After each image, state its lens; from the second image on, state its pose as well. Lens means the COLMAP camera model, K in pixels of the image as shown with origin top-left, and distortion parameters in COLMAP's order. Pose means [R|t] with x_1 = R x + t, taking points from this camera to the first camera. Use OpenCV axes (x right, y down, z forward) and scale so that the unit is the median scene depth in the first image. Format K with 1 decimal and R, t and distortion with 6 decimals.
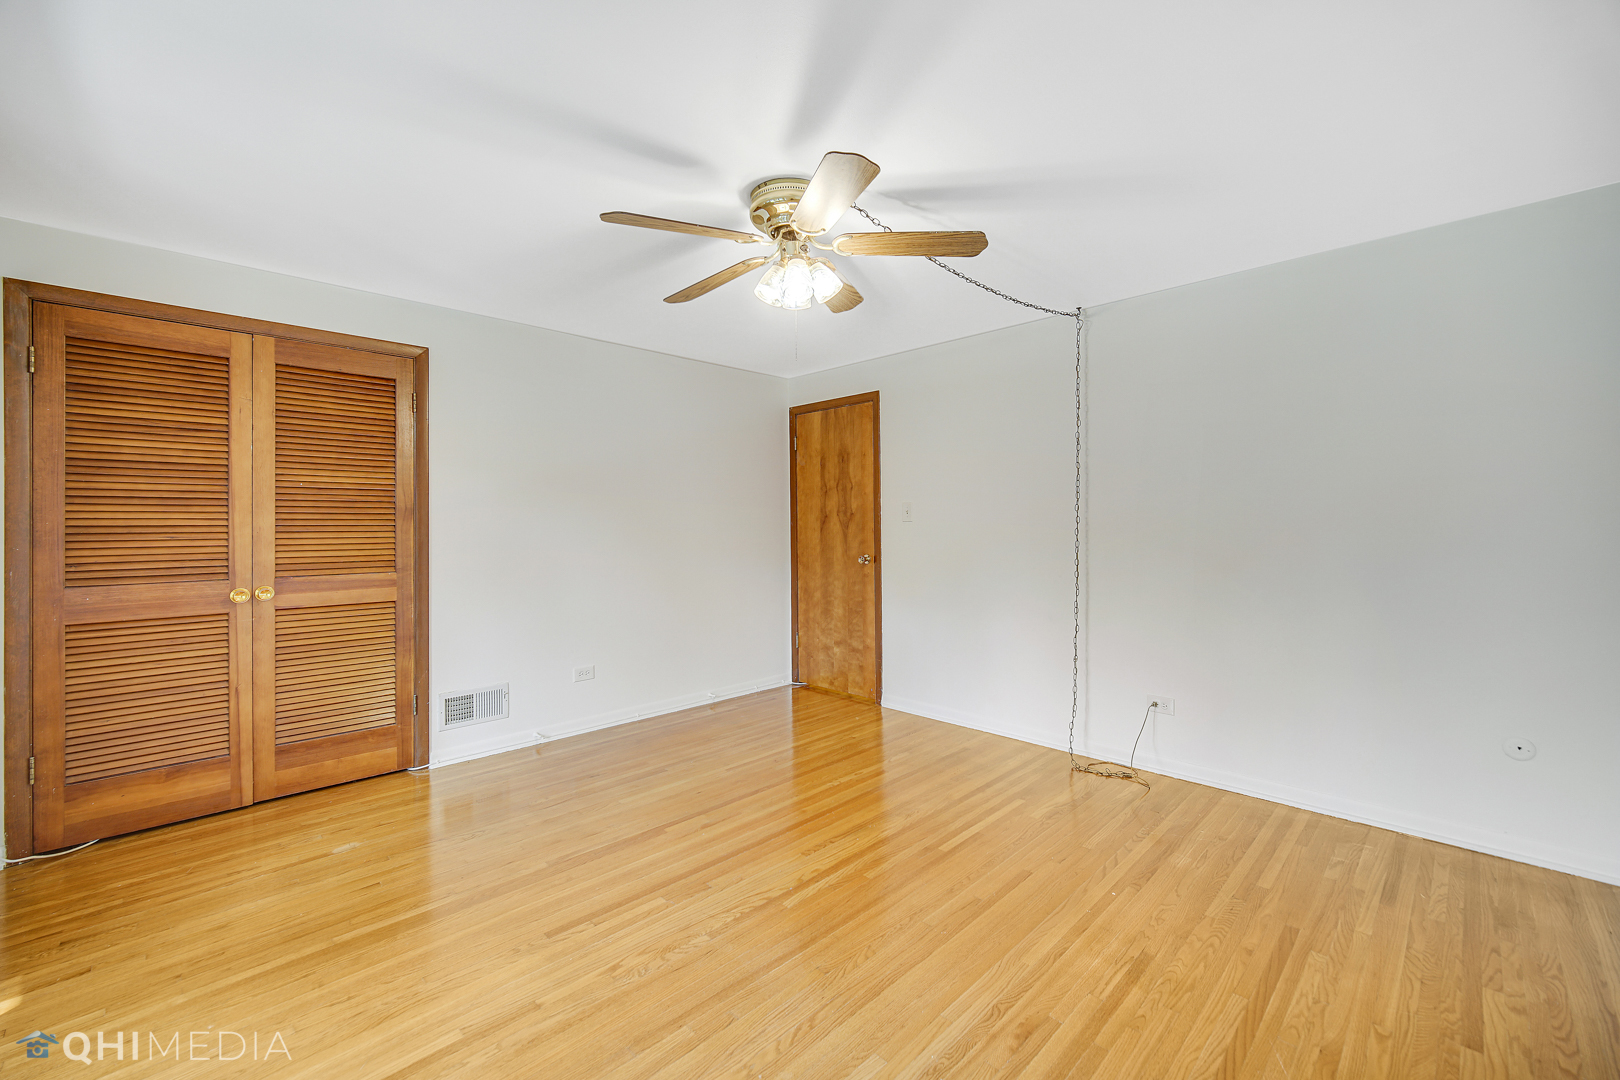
lens RADIAL K [[647.9, 0, 810.4], [0, 647.9, 534.2], [0, 0, 1]] dist [0.001078, -0.000119]
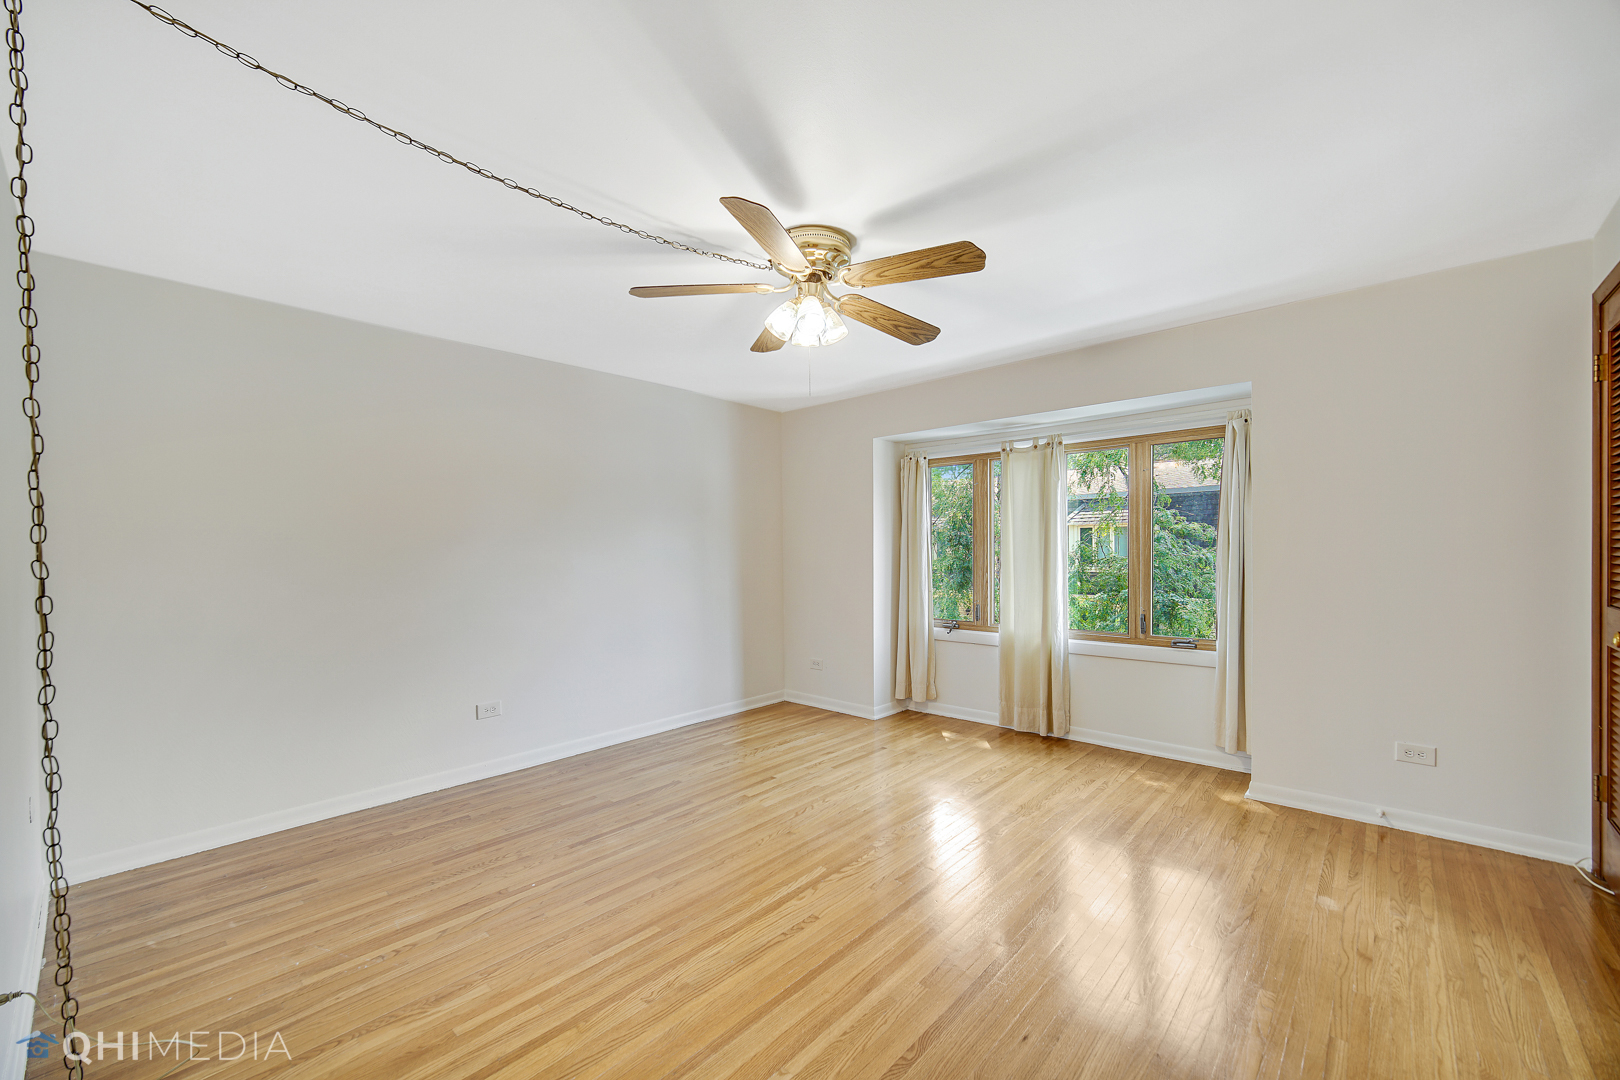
lens RADIAL K [[647.9, 0, 809.7], [0, 647.9, 542.0], [0, 0, 1]] dist [0.001078, -0.000119]
pose [[-0.997829, 0.015727, -0.063950, 0.052949], [0.015428, 0.999868, 0.005171, -0.035607], [0.064023, 0.004173, -0.997940, 2.122603]]
